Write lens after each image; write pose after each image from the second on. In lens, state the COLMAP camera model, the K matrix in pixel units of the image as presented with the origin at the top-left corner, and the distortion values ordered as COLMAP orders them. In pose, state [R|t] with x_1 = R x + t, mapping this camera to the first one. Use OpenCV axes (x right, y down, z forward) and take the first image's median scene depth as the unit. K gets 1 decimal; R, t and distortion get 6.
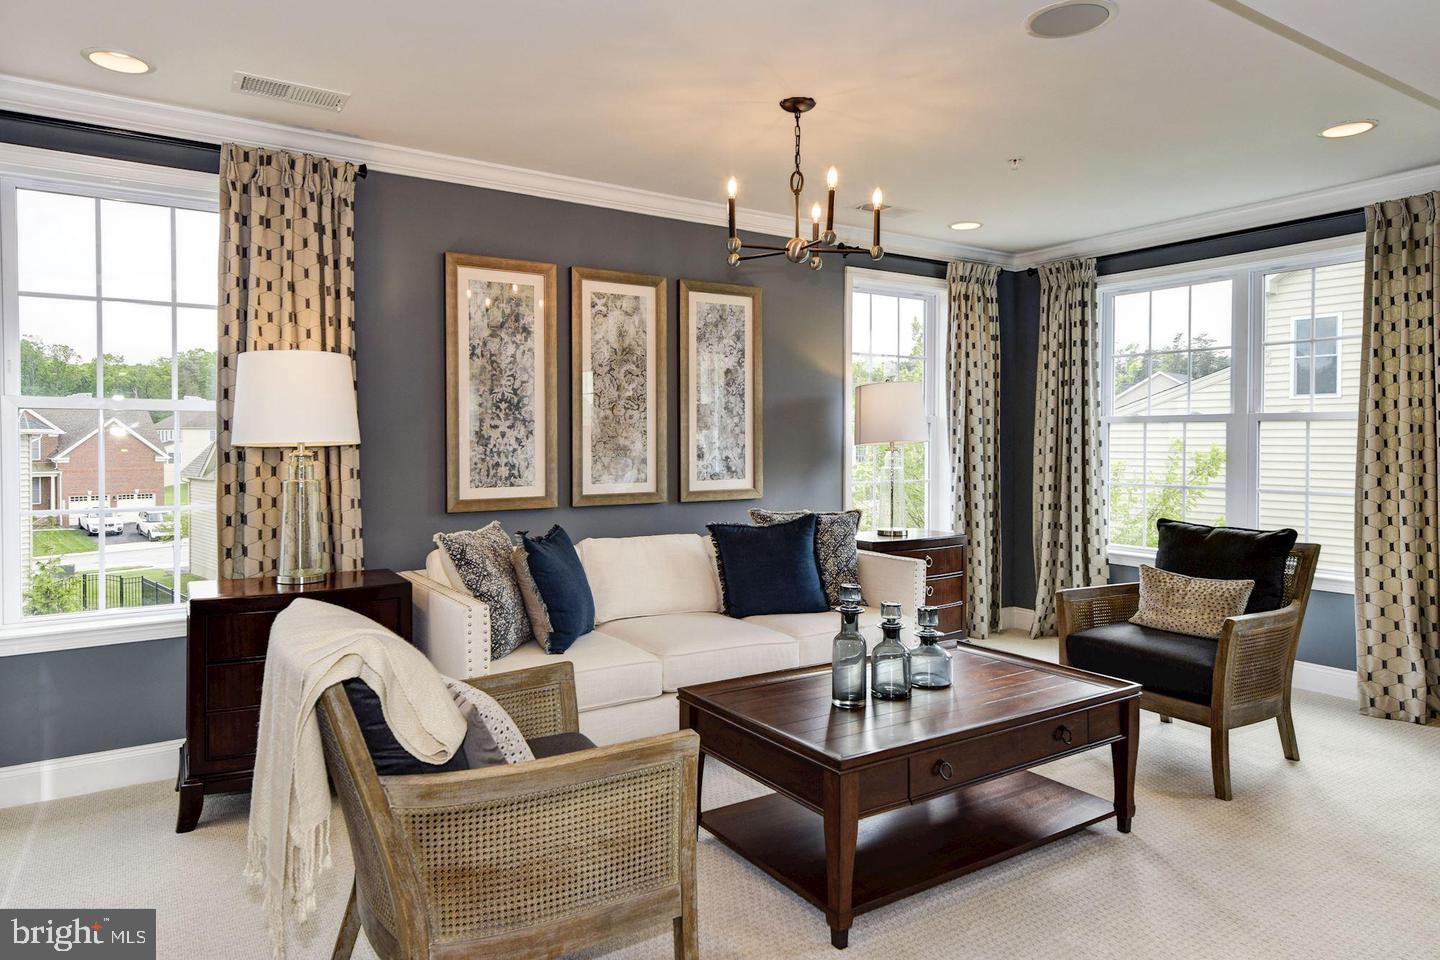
lens RADIAL K [[875.4, 0, 677.3], [0, 875.4, 444.7], [0, 0, 1]] dist [0.011692, -0.004603]
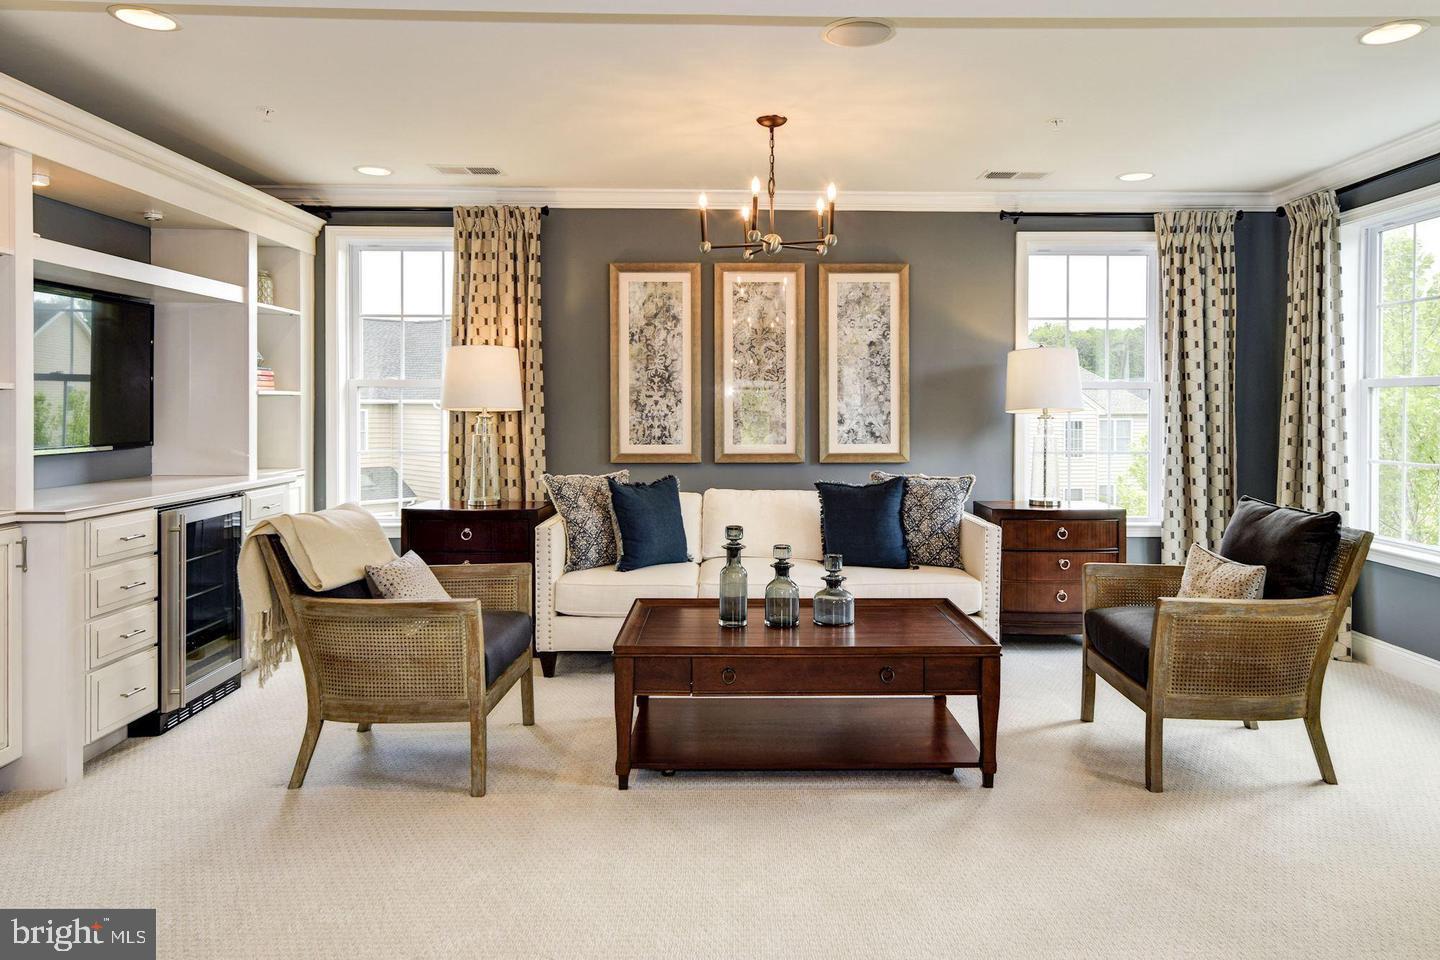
lens RADIAL K [[875.4, 0, 708.6], [0, 875.4, 413.6], [0, 0, 1]] dist [0.011692, -0.004603]
pose [[0.853163, 0.004349, -0.521627, 0.506463], [-0.004423, 0.999990, 0.001103, 0.002229], [0.521626, 0.001366, 0.853173, -0.031657]]
